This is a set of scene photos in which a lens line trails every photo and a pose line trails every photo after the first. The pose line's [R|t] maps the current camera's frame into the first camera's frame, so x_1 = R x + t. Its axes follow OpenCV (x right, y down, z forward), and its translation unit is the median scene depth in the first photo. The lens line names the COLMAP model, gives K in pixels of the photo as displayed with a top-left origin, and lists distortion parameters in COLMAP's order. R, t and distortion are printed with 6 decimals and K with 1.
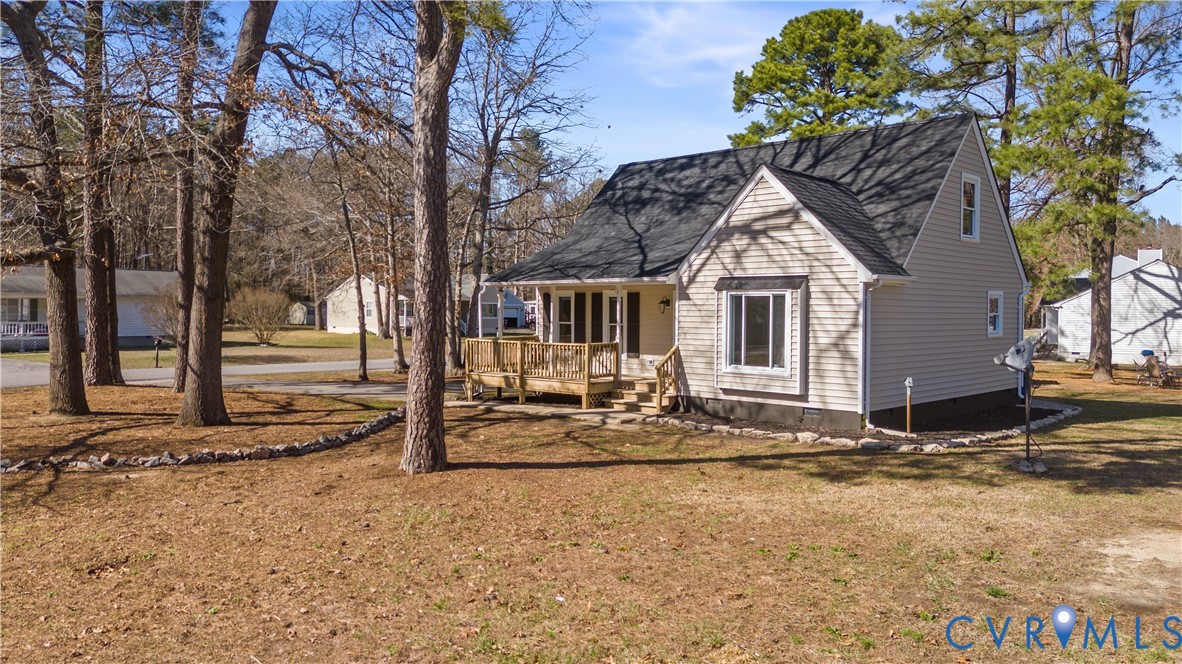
lens RADIAL K [[865.7, 0, 591.5], [0, 865.7, 300.6], [0, 0, 1]] dist [0.000466, 0.000035]
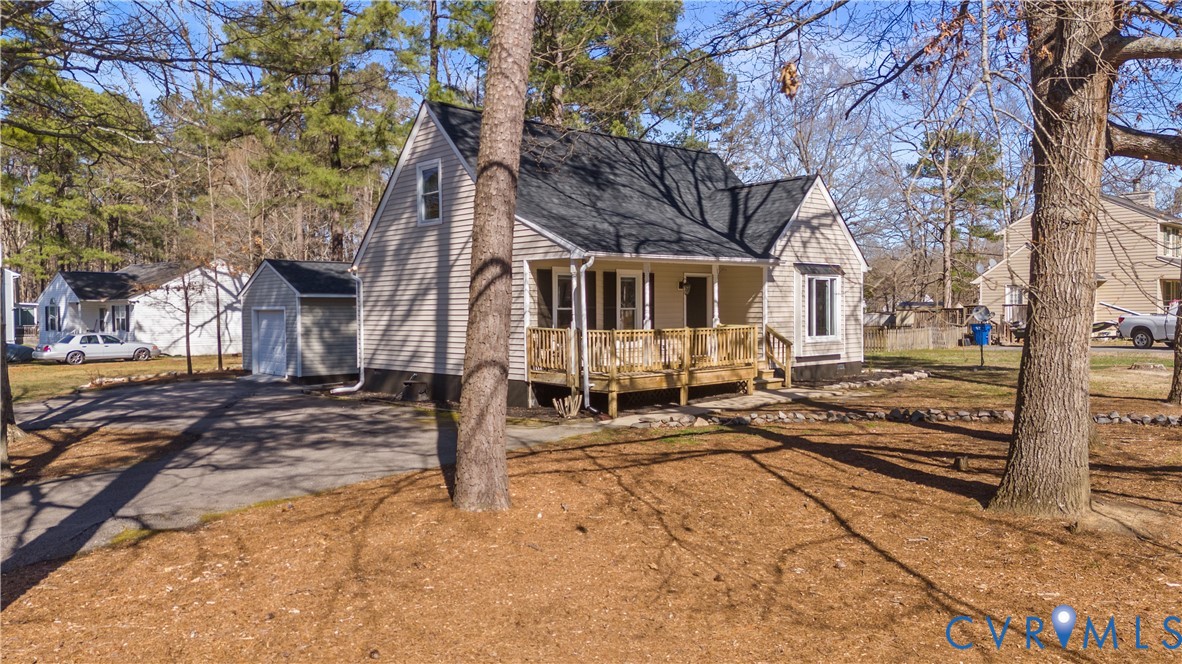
lens RADIAL K [[867.6, 0, 591.0], [0, 867.6, 332.0], [0, 0, 1]] dist [0.003164, 0.000272]
pose [[0.119577, -0.035987, 0.992172, -1.076191], [0.002418, 0.999350, 0.035956, 0.024463], [-0.992822, -0.001901, 0.119587, 1.164771]]
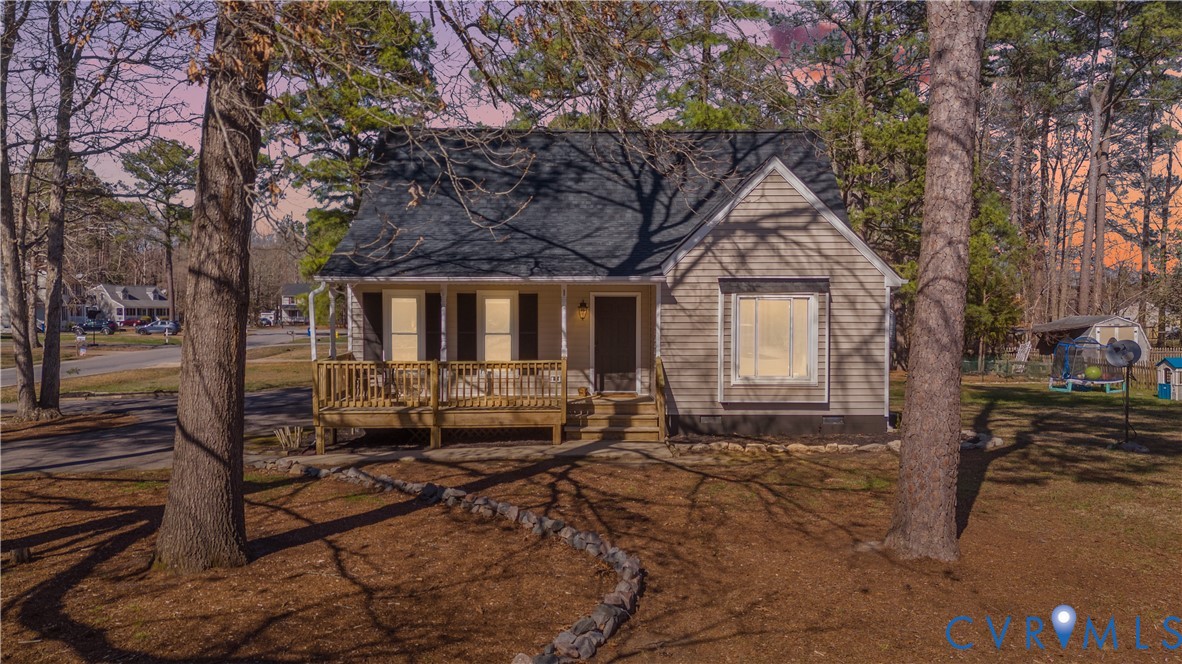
lens RADIAL K [[867.6, 0, 591.0], [0, 867.6, 332.0], [0, 0, 1]] dist [0.003164, 0.000272]
pose [[0.724870, -0.023813, 0.688474, -0.576484], [-0.001218, 0.999357, 0.035848, -0.003816], [-0.688885, -0.026824, 0.724374, 0.456979]]
